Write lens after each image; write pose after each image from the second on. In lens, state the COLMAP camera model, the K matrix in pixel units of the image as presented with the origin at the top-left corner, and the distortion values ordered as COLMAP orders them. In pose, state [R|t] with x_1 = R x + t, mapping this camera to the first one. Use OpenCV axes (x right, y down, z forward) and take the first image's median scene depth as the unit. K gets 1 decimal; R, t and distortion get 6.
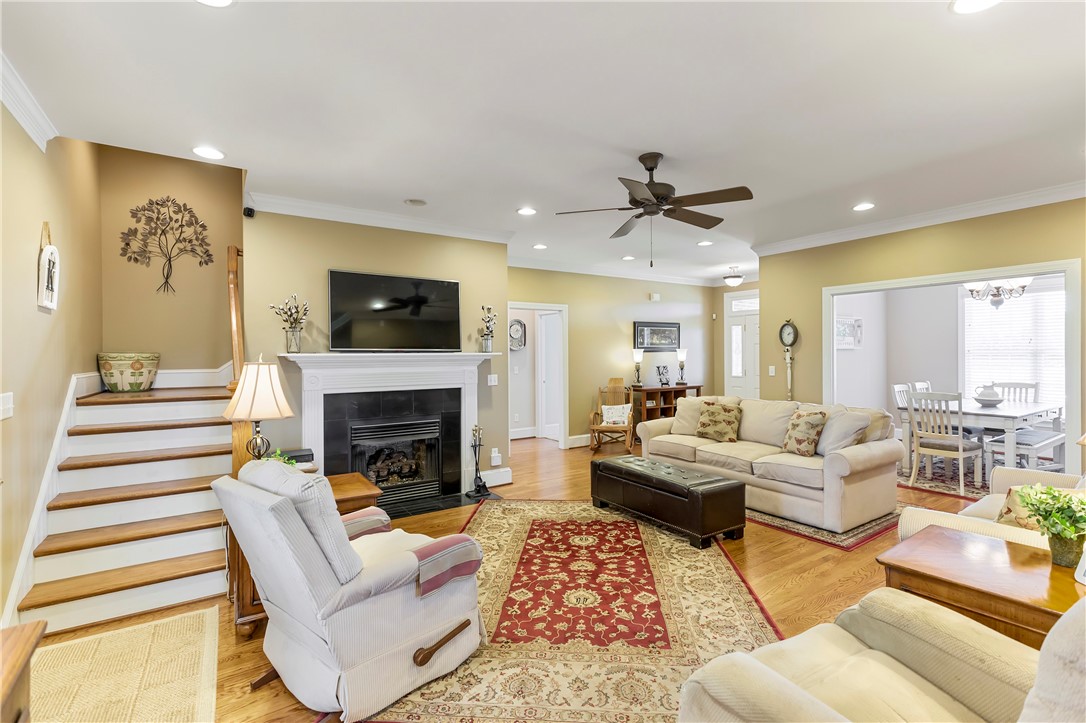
lens RADIAL K [[489.1, 0, 547.9], [0, 489.1, 359.6], [0, 0, 1]] dist [0.008987, -0.001228]
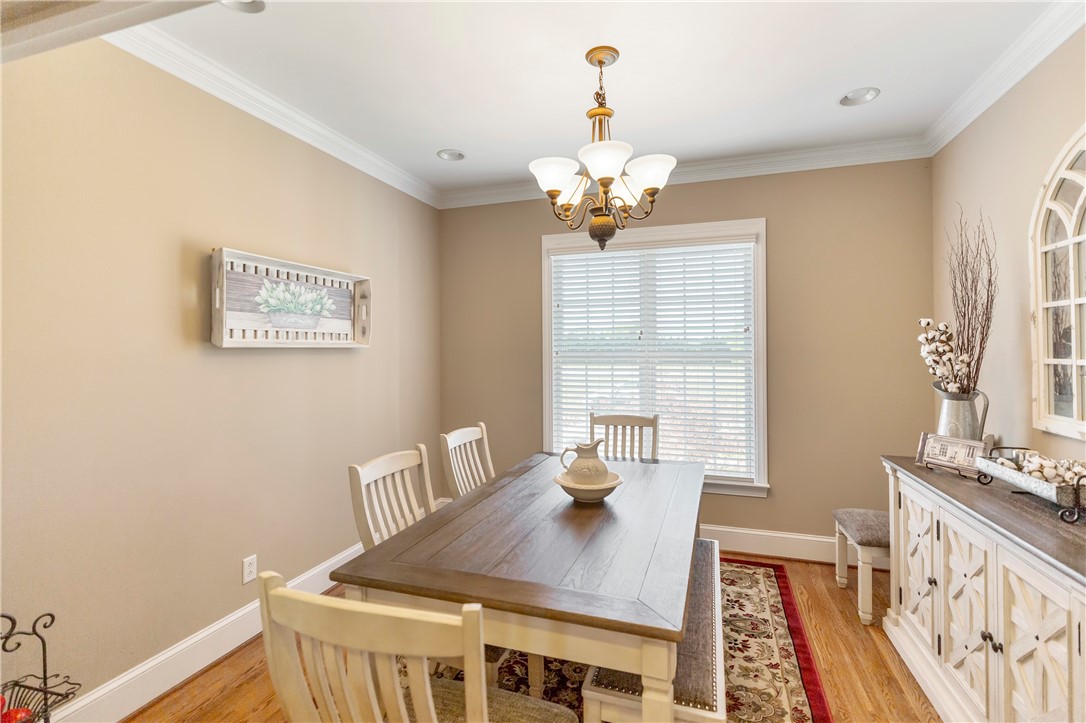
lens RADIAL K [[489.1, 0, 551.4], [0, 489.1, 350.7], [0, 0, 1]] dist [0.008987, -0.001228]
pose [[0.786813, 0.002184, 0.617187, 0.890660], [0.007149, 0.999894, -0.012652, -0.023560], [-0.617149, 0.014368, 0.786715, 0.999915]]
